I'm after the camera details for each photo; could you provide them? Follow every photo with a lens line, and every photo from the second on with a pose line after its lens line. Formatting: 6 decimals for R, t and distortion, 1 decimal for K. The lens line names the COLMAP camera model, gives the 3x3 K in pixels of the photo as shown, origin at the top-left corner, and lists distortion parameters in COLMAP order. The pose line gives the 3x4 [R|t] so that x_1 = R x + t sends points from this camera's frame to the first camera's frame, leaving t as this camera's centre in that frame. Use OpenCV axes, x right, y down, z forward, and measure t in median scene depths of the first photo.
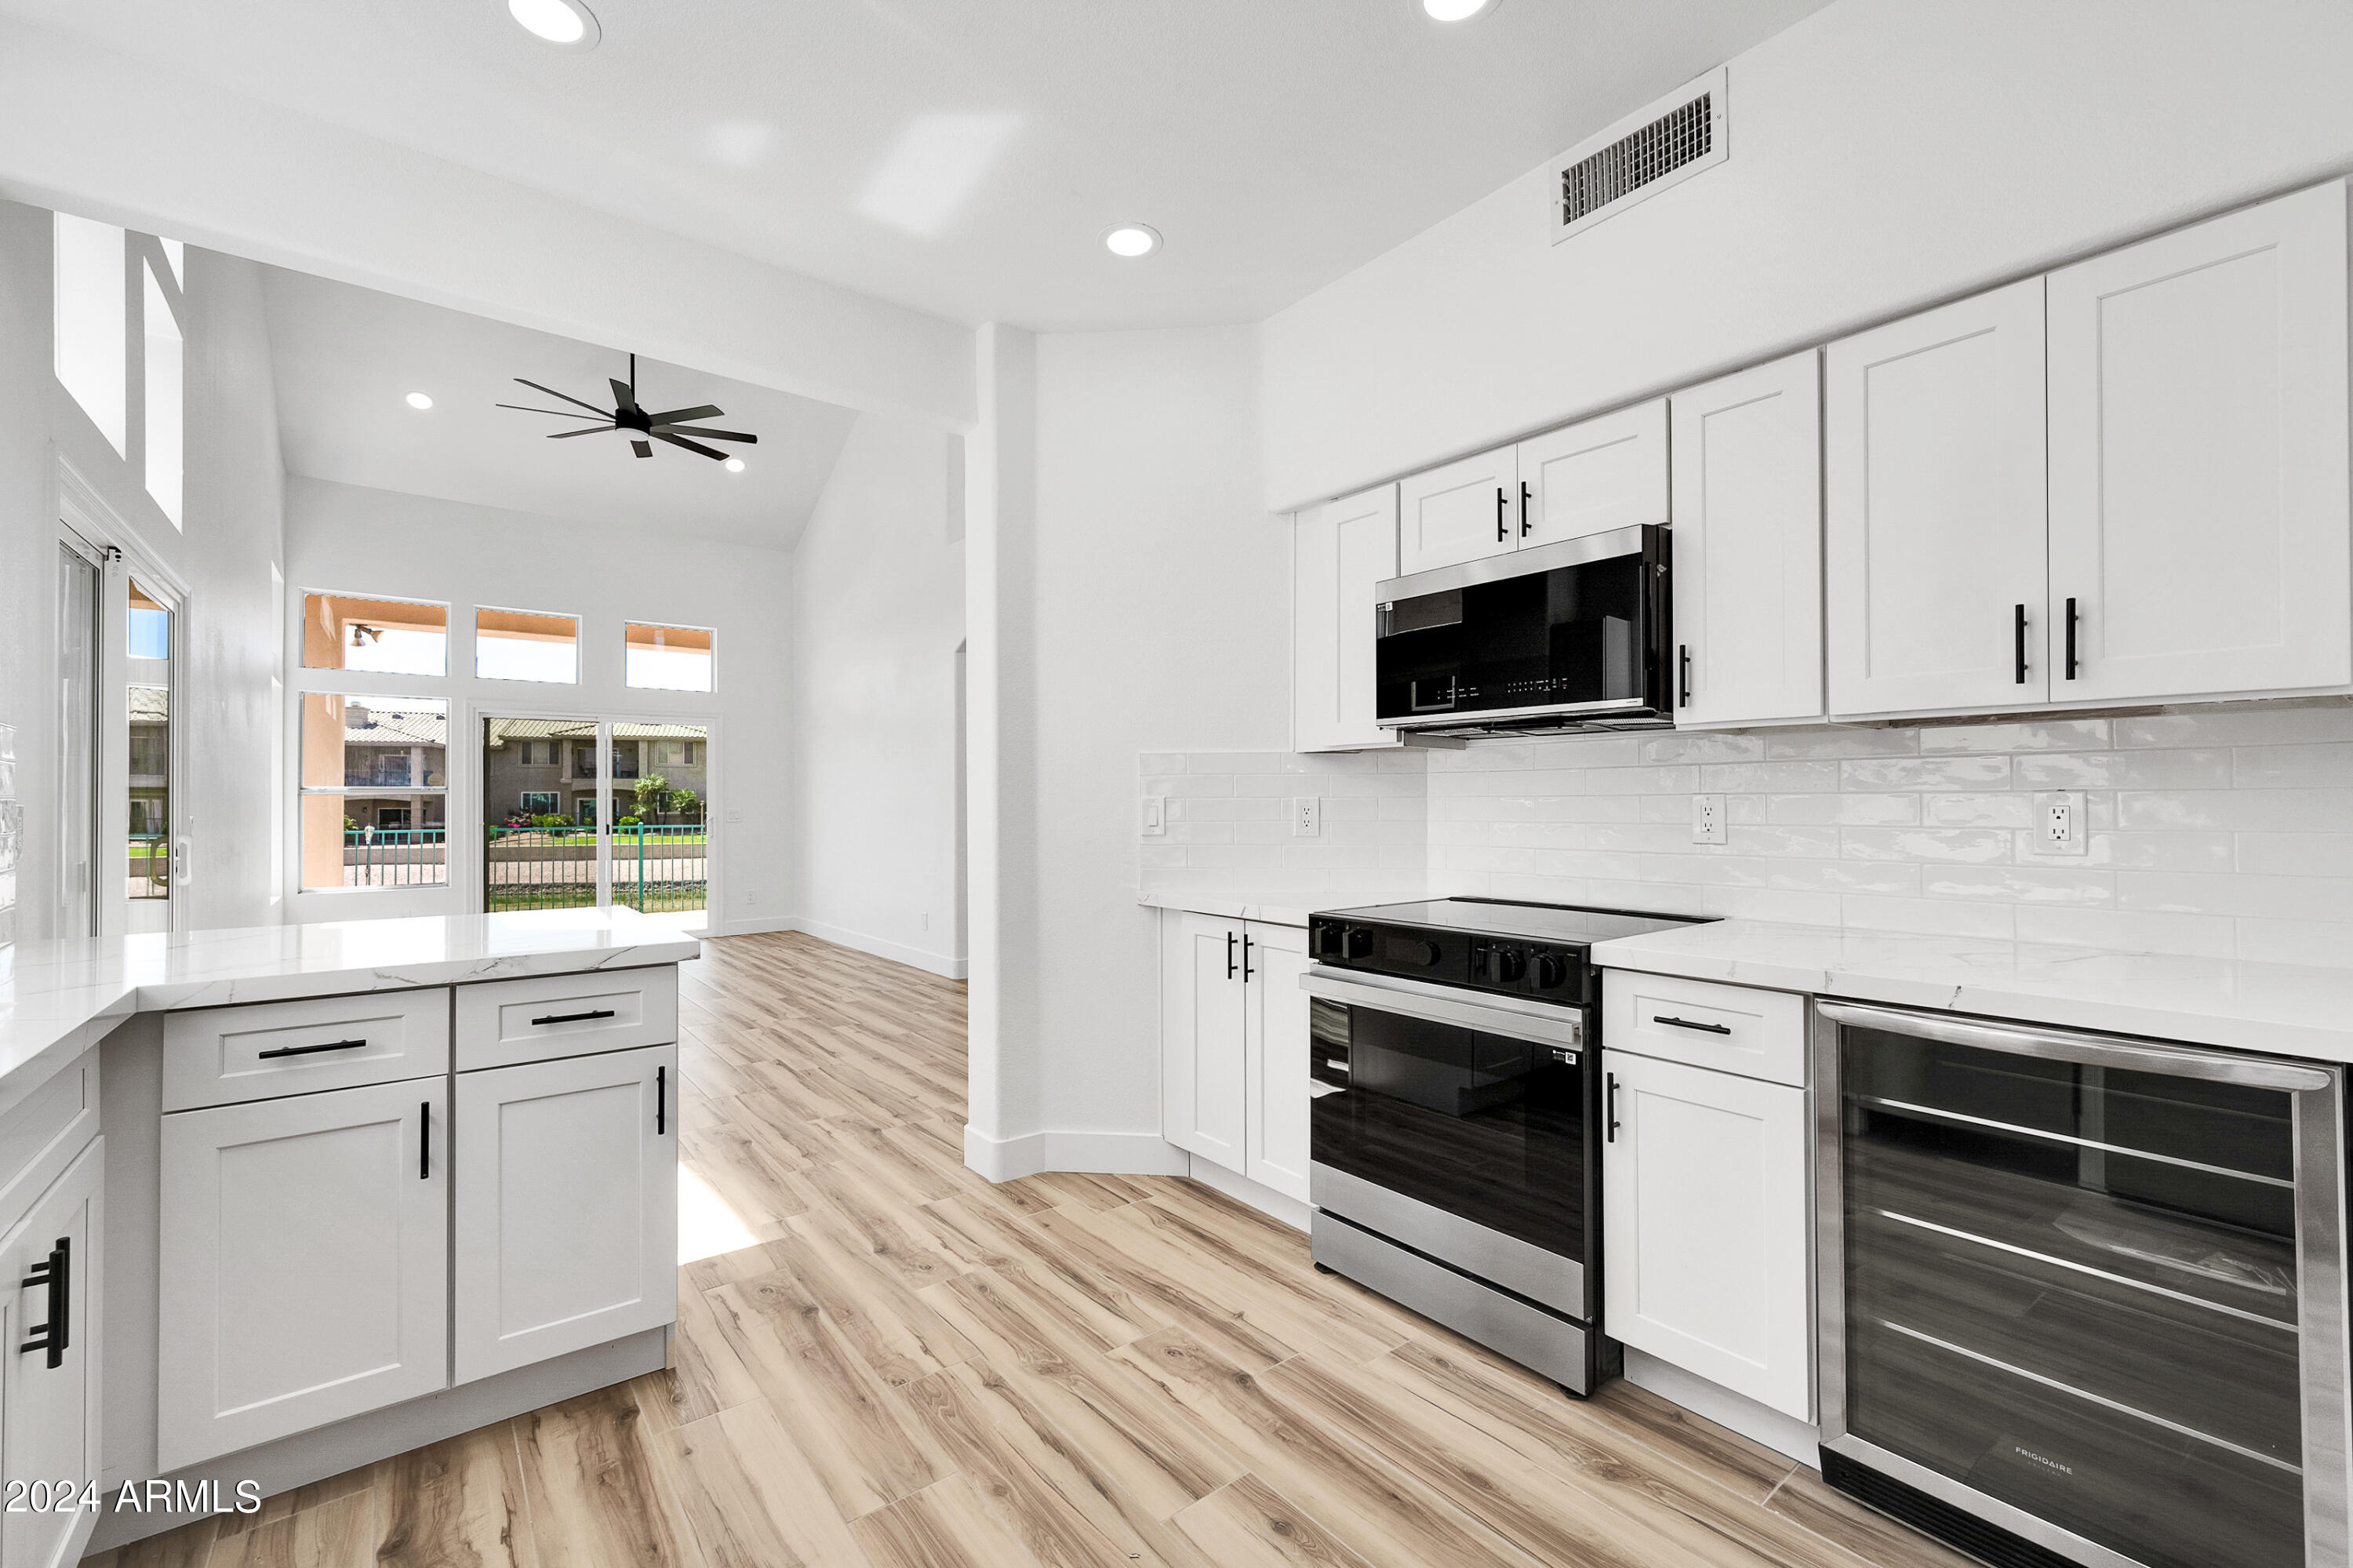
lens RADIAL K [[947.5, 0, 1193.4], [0, 947.5, 791.8], [0, 0, 1]] dist [0.002012, 0.000446]
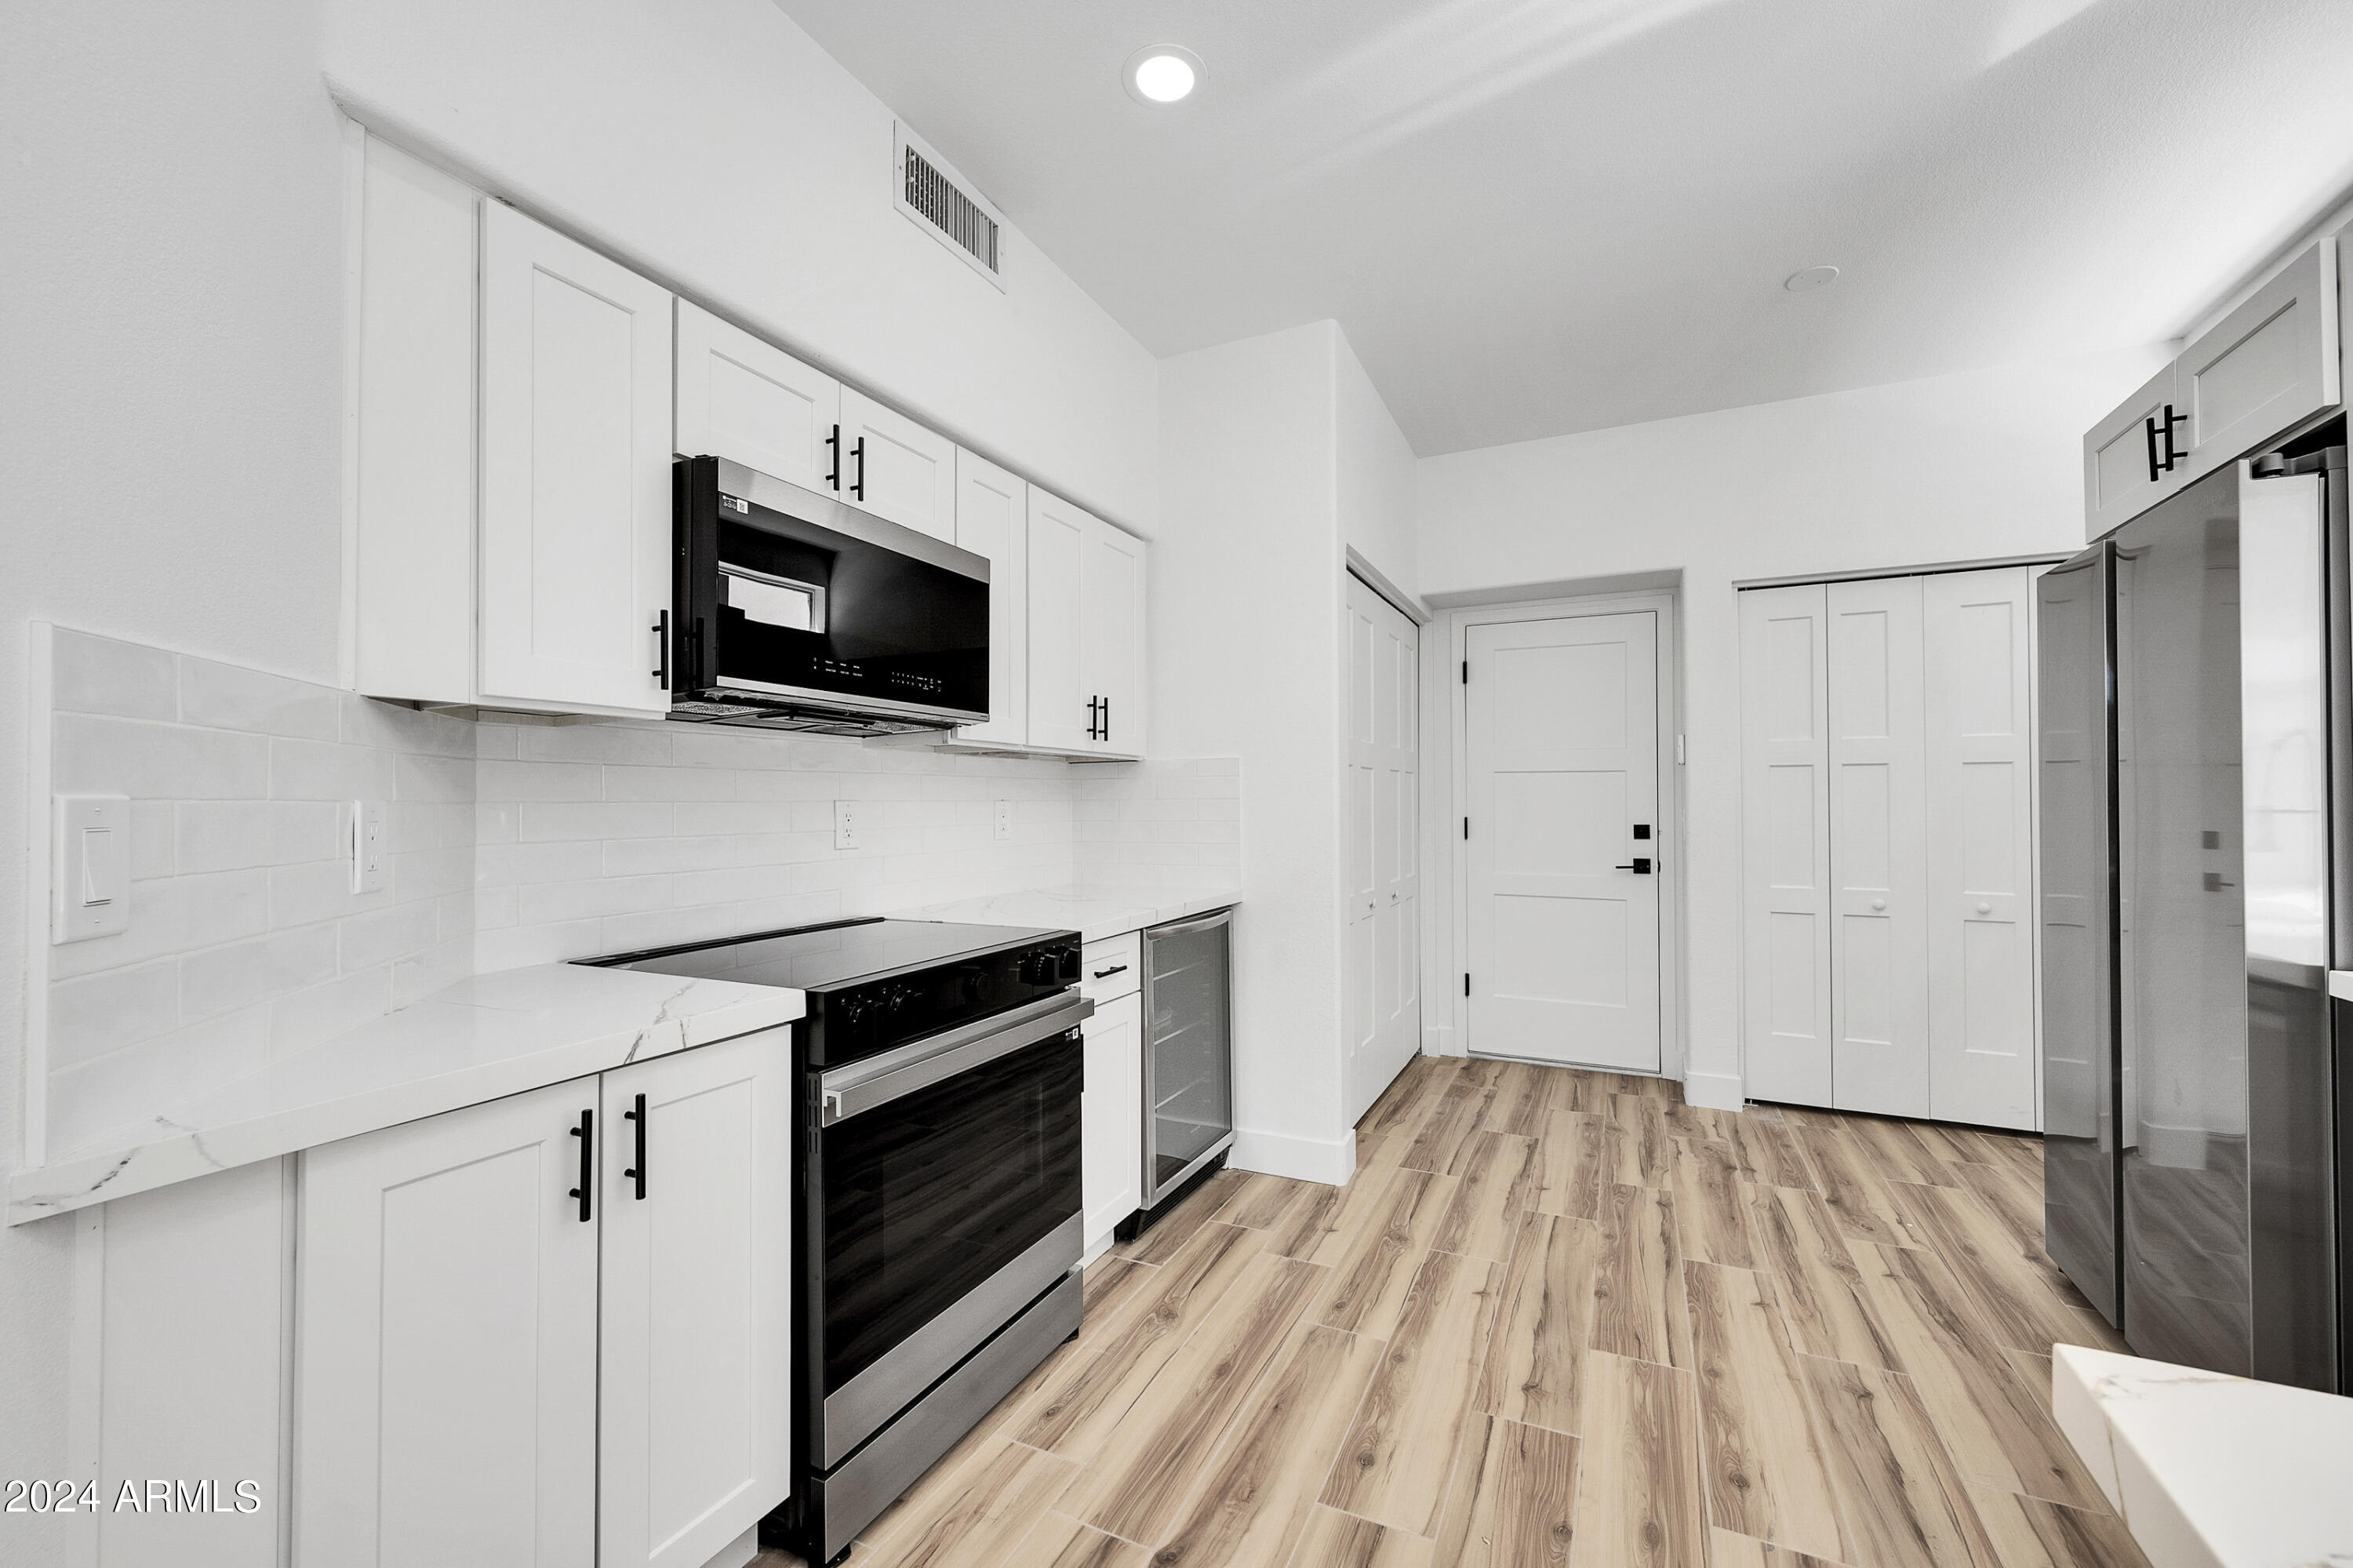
lens RADIAL K [[956.6, 0, 1160.0], [0, 956.6, 788.5], [0, 0, 1]] dist [0.002641, 0.000282]
pose [[-0.409822, 0.019390, 0.911959, -0.609467], [-0.004363, 0.999721, -0.023217, 0.013257], [-0.912155, -0.013494, -0.409623, 1.221049]]
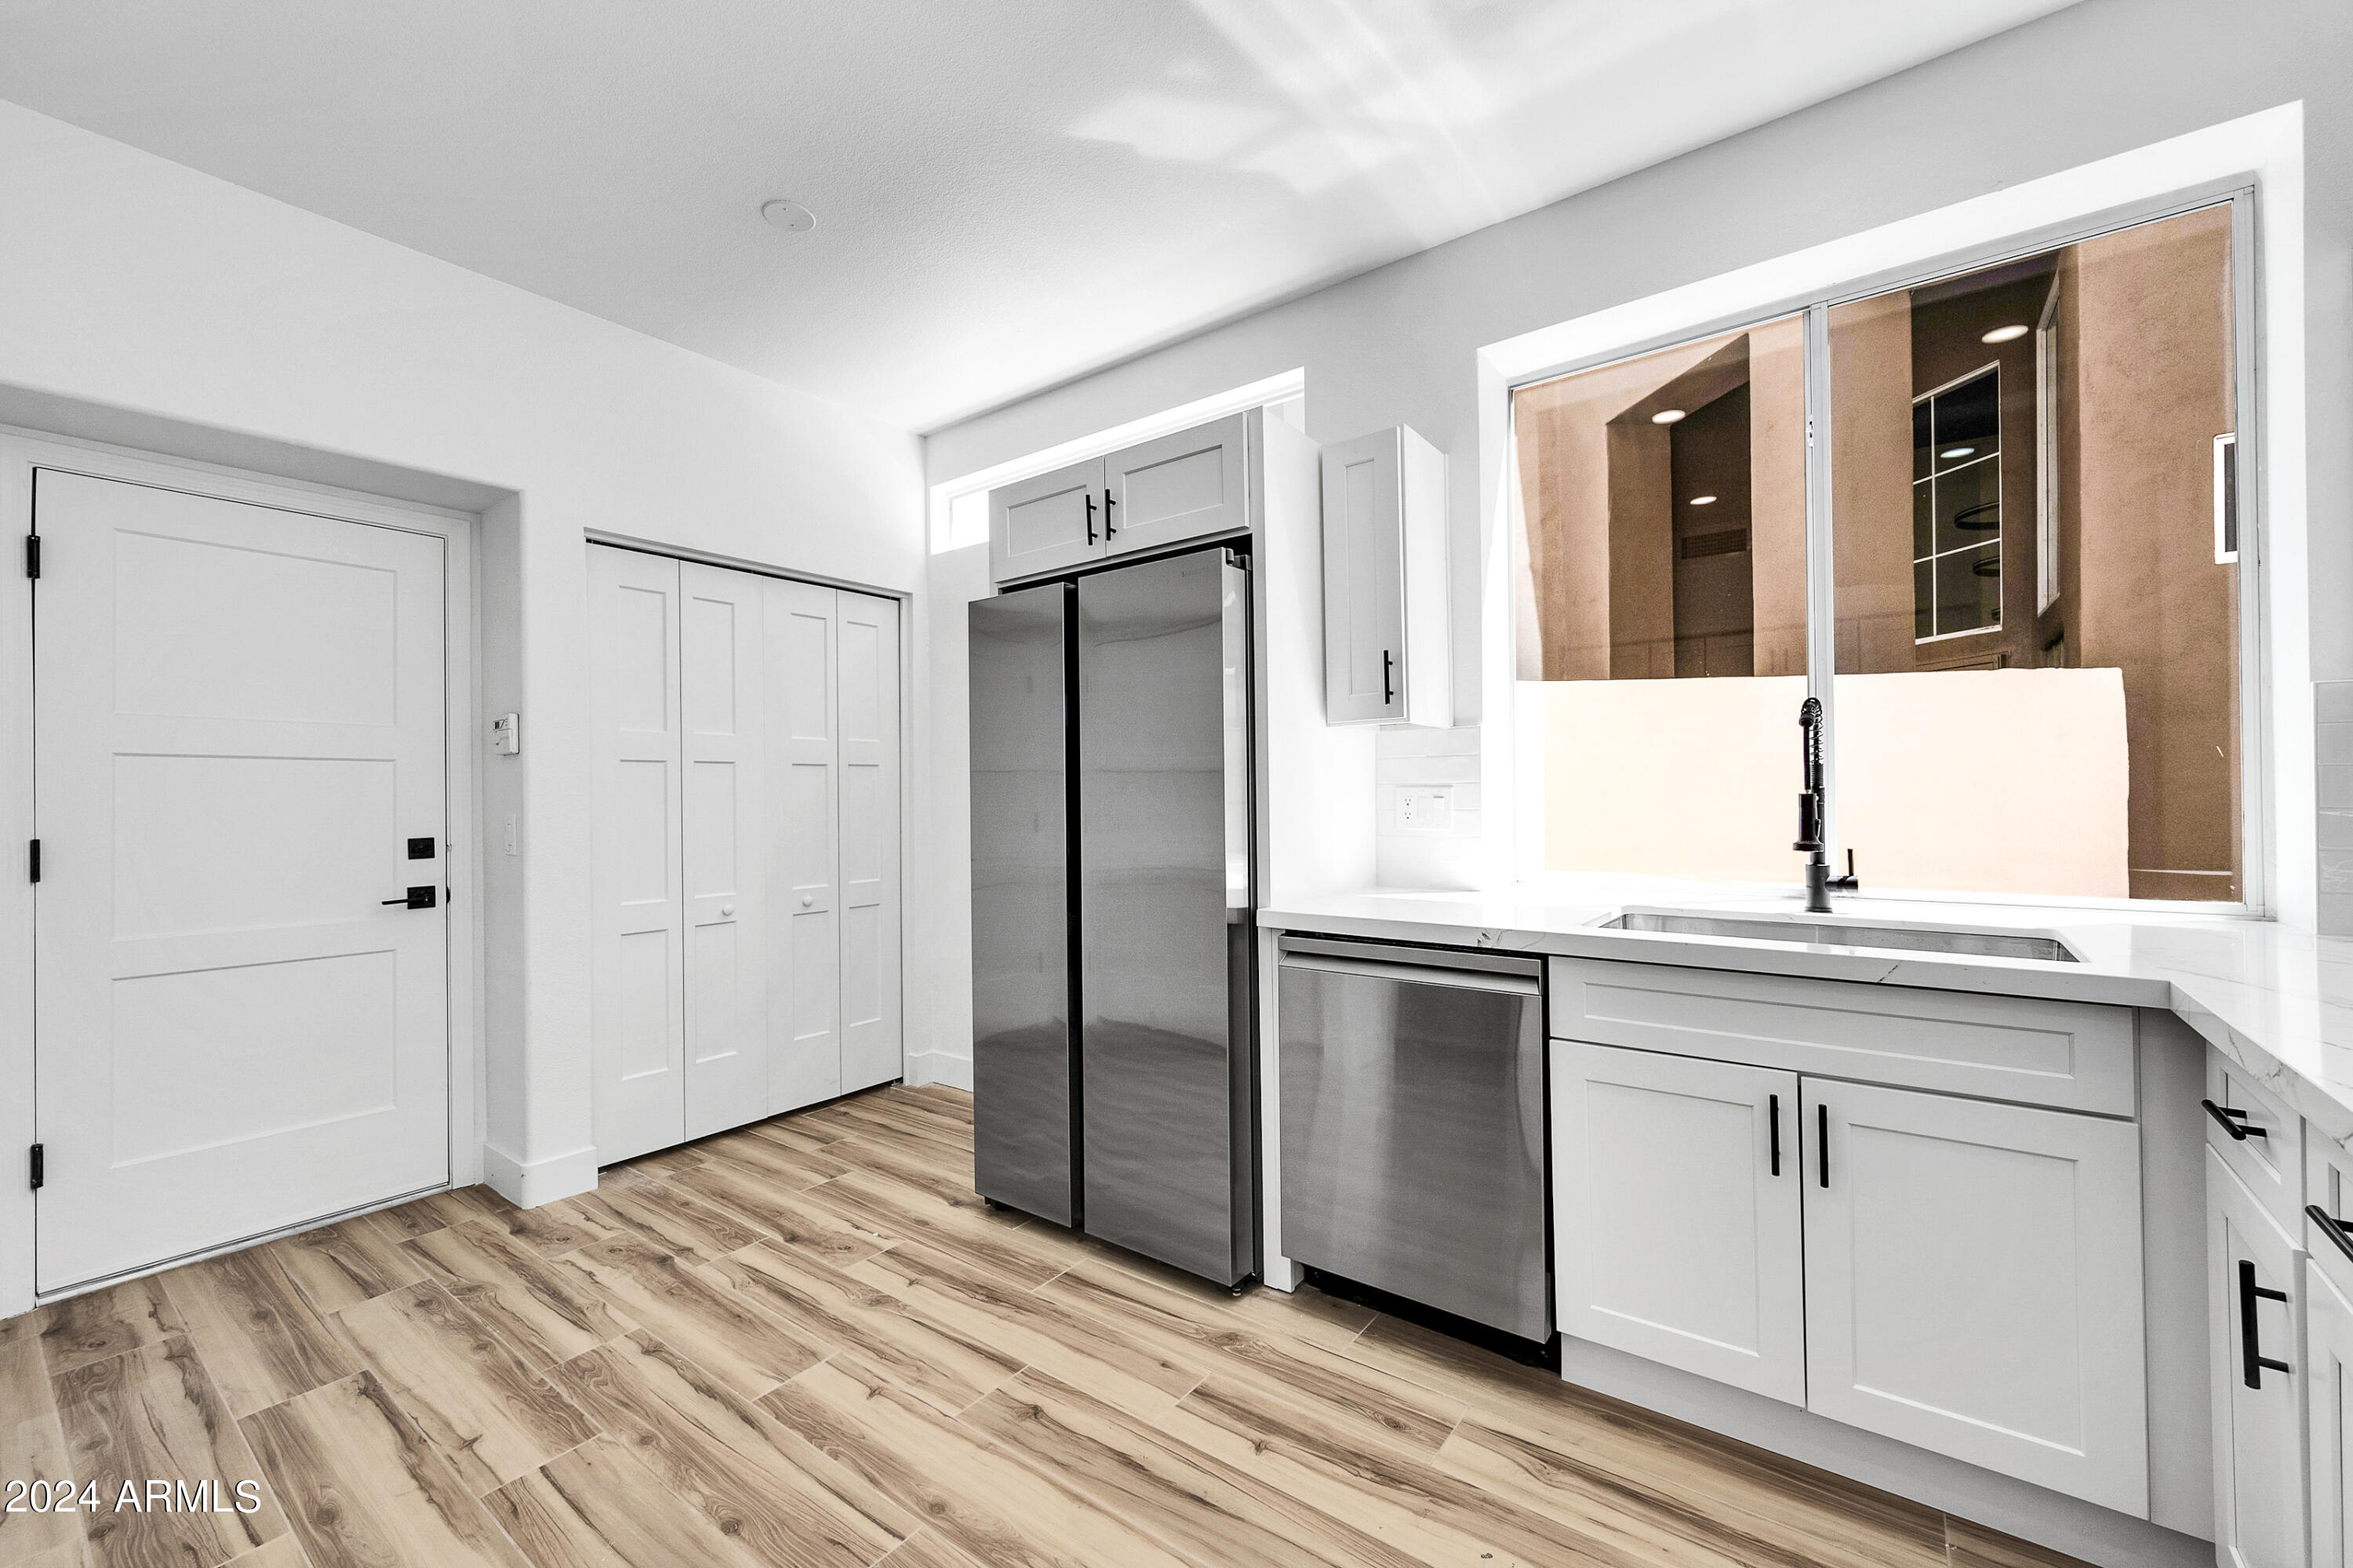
lens RADIAL K [[947.5, 0, 1193.4], [0, 947.5, 791.8], [0, 0, 1]] dist [0.002012, 0.000446]
pose [[-0.966205, 0.016198, -0.257264, -0.048818], [0.019733, 0.999743, -0.011166, 0.009020], [0.257017, -0.015865, -0.966277, 1.130860]]
